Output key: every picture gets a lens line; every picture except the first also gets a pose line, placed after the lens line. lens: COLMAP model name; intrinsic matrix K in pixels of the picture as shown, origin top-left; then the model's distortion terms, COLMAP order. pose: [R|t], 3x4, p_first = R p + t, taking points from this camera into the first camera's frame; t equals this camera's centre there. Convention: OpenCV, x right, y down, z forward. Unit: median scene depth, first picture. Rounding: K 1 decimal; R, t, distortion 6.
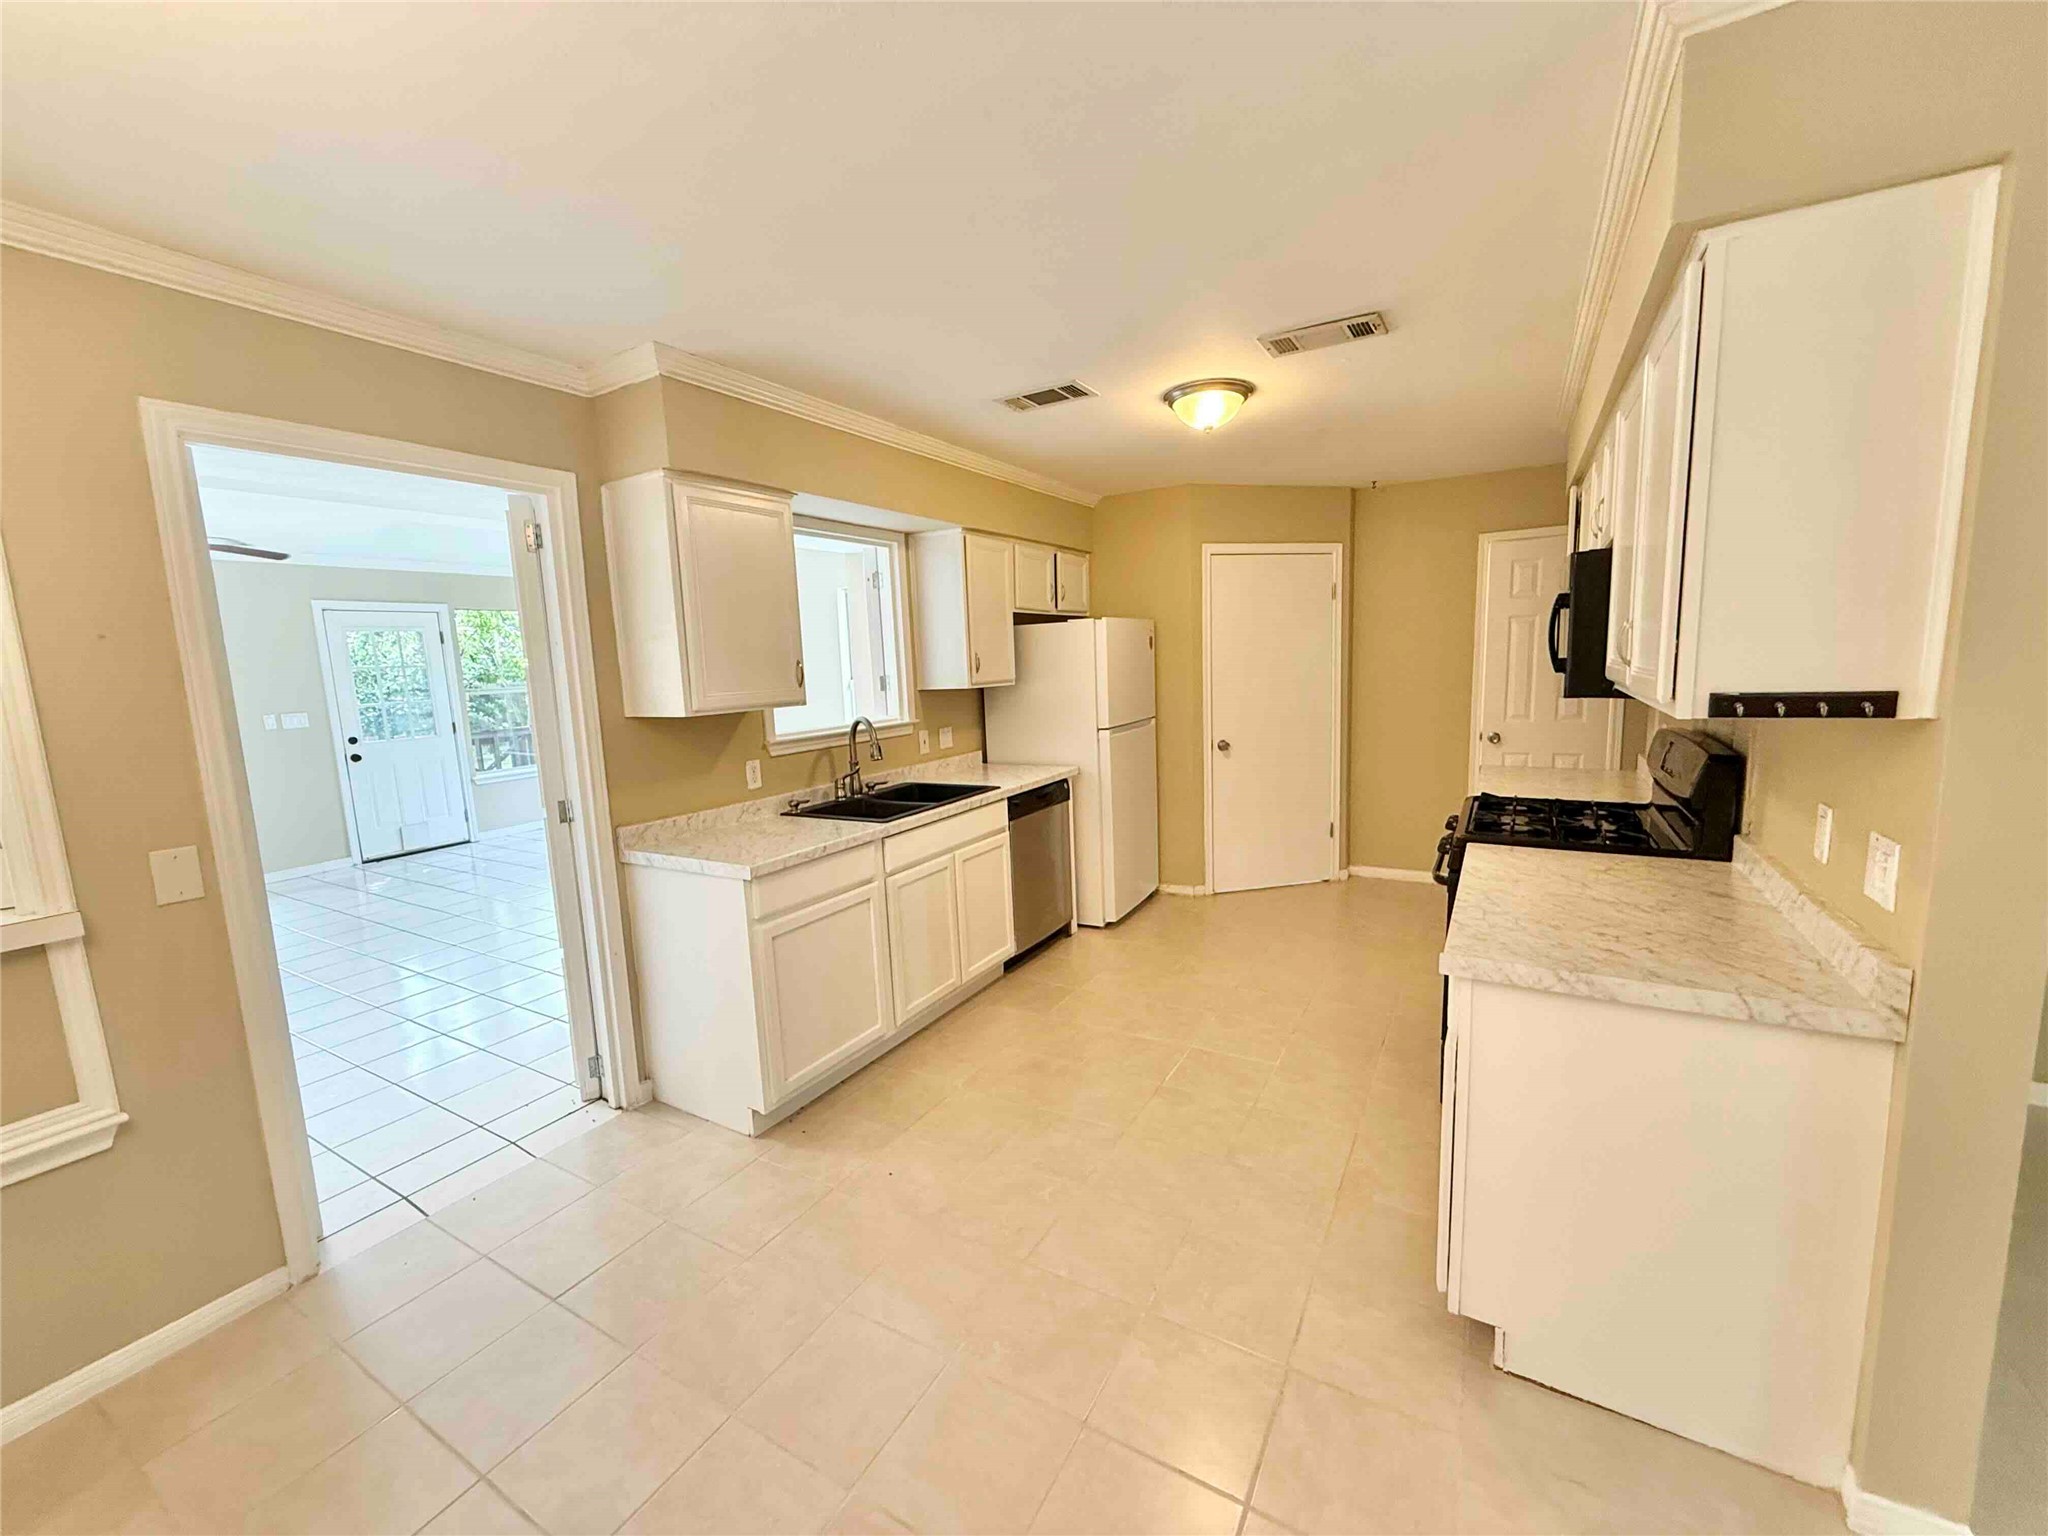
lens RADIAL K [[819.1, 0, 1023.9], [0, 819.1, 771.9], [0, 0, 1]] dist [-0.001831, 0.000400]
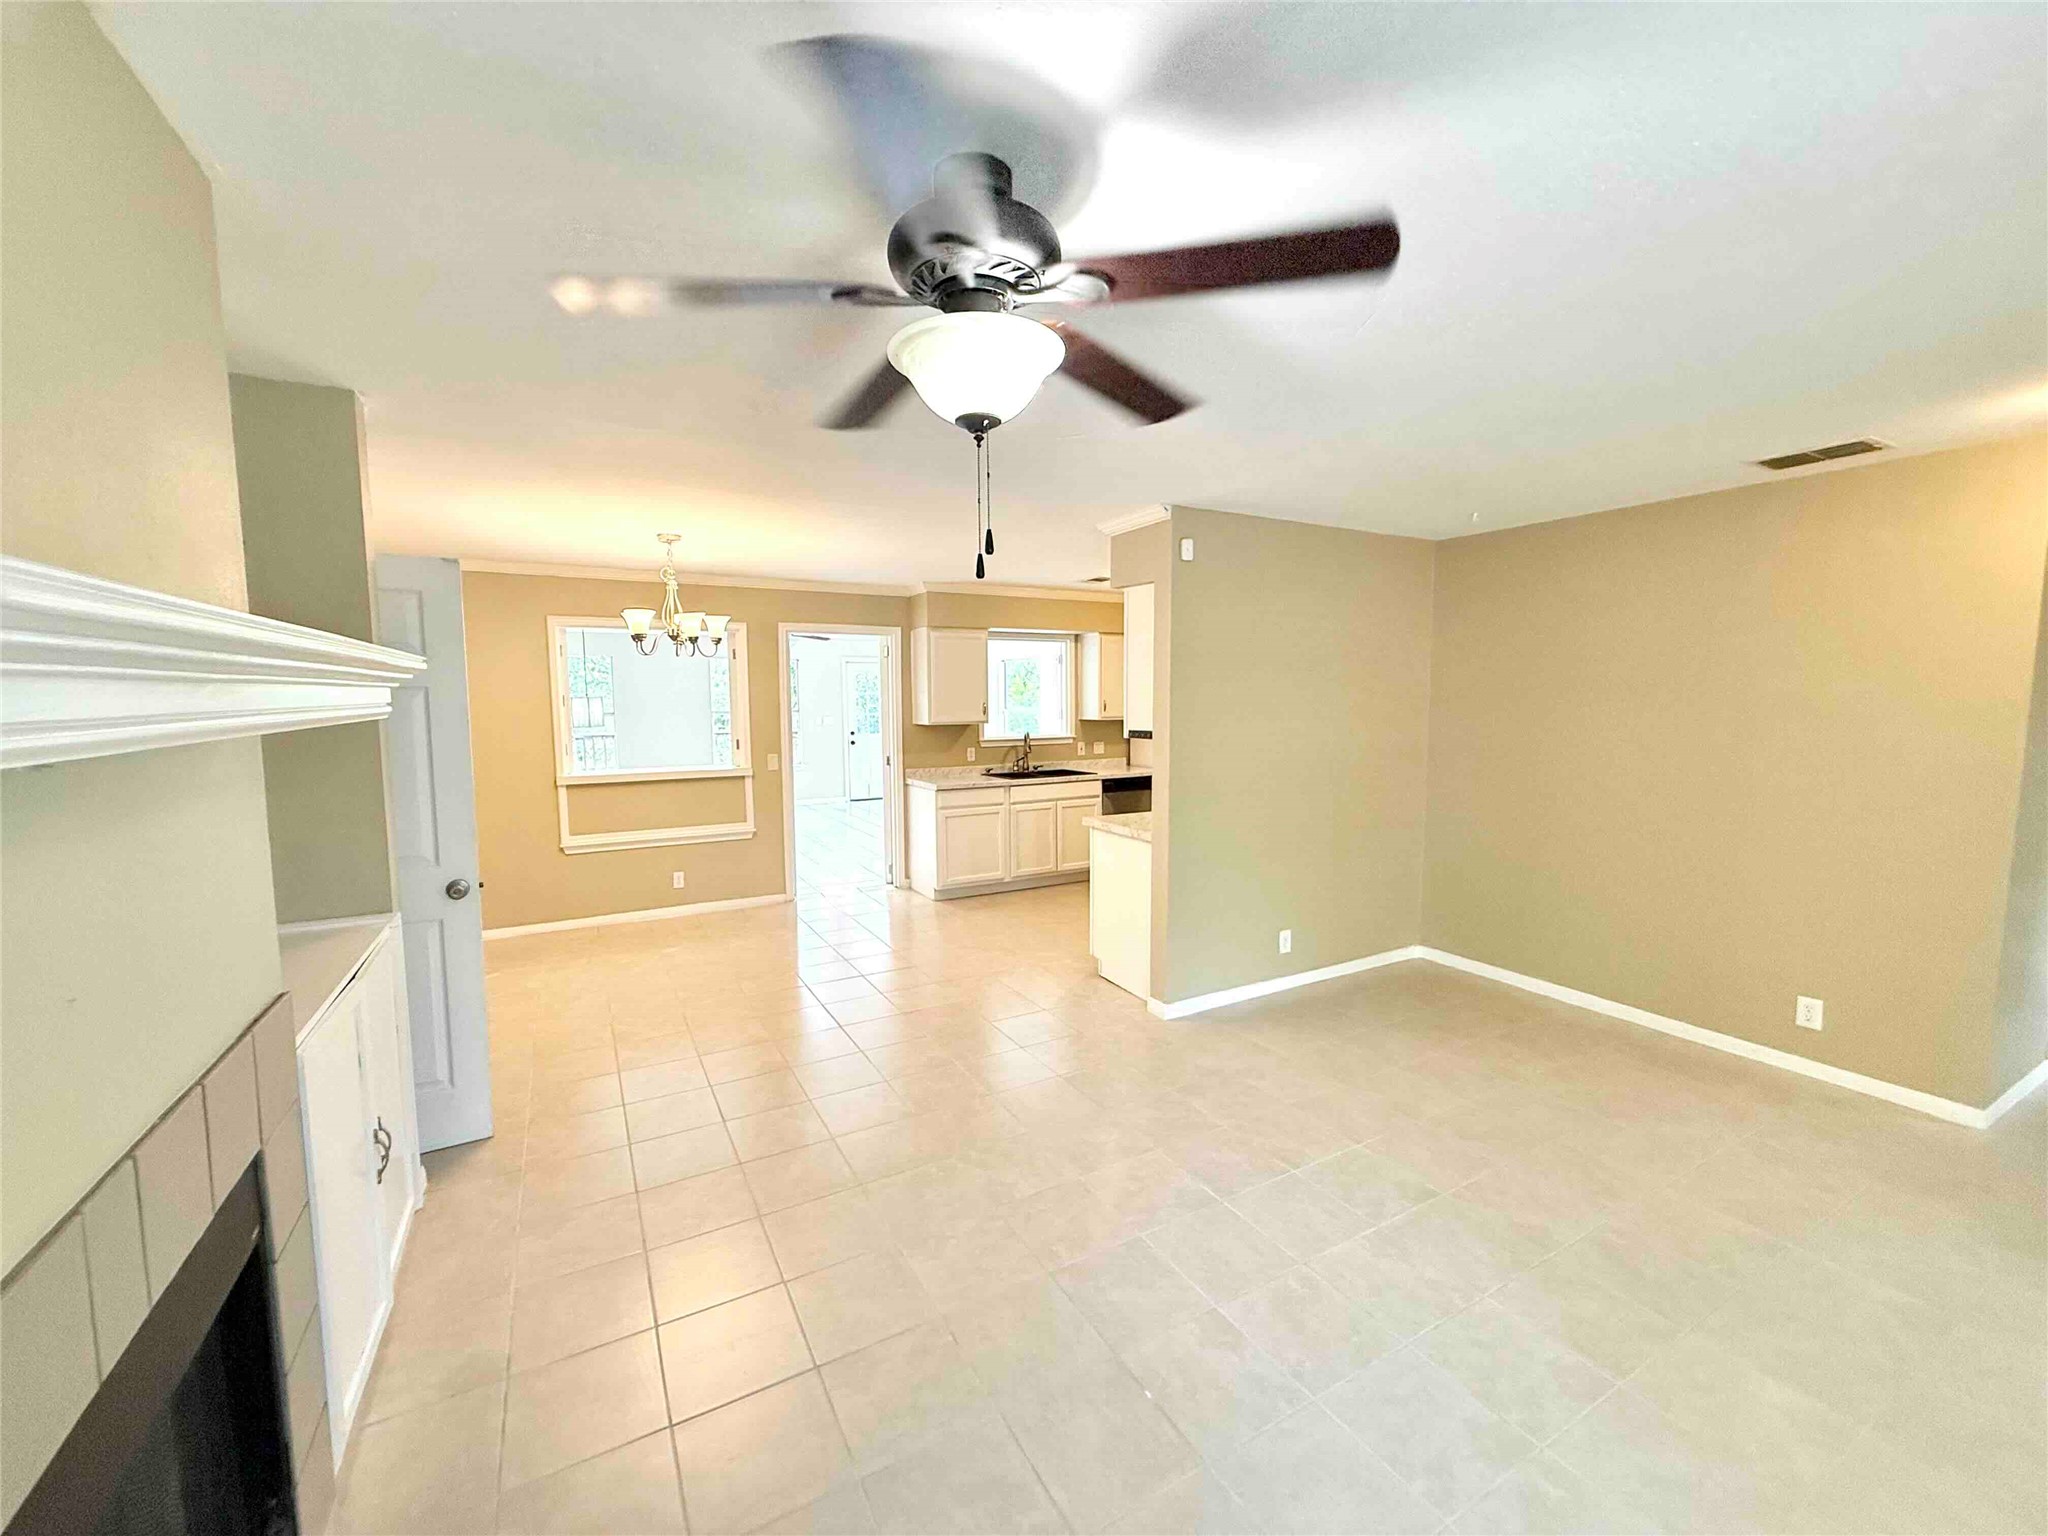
lens RADIAL K [[819.1, 0, 1023.9], [0, 819.1, 767.3], [0, 0, 1]] dist [-0.001831, 0.000400]
pose [[0.863663, 0.077245, -0.498115, 0.860175], [-0.096932, 0.995196, -0.013737, 0.052664], [0.494661, 0.060147, 0.867002, -0.789345]]
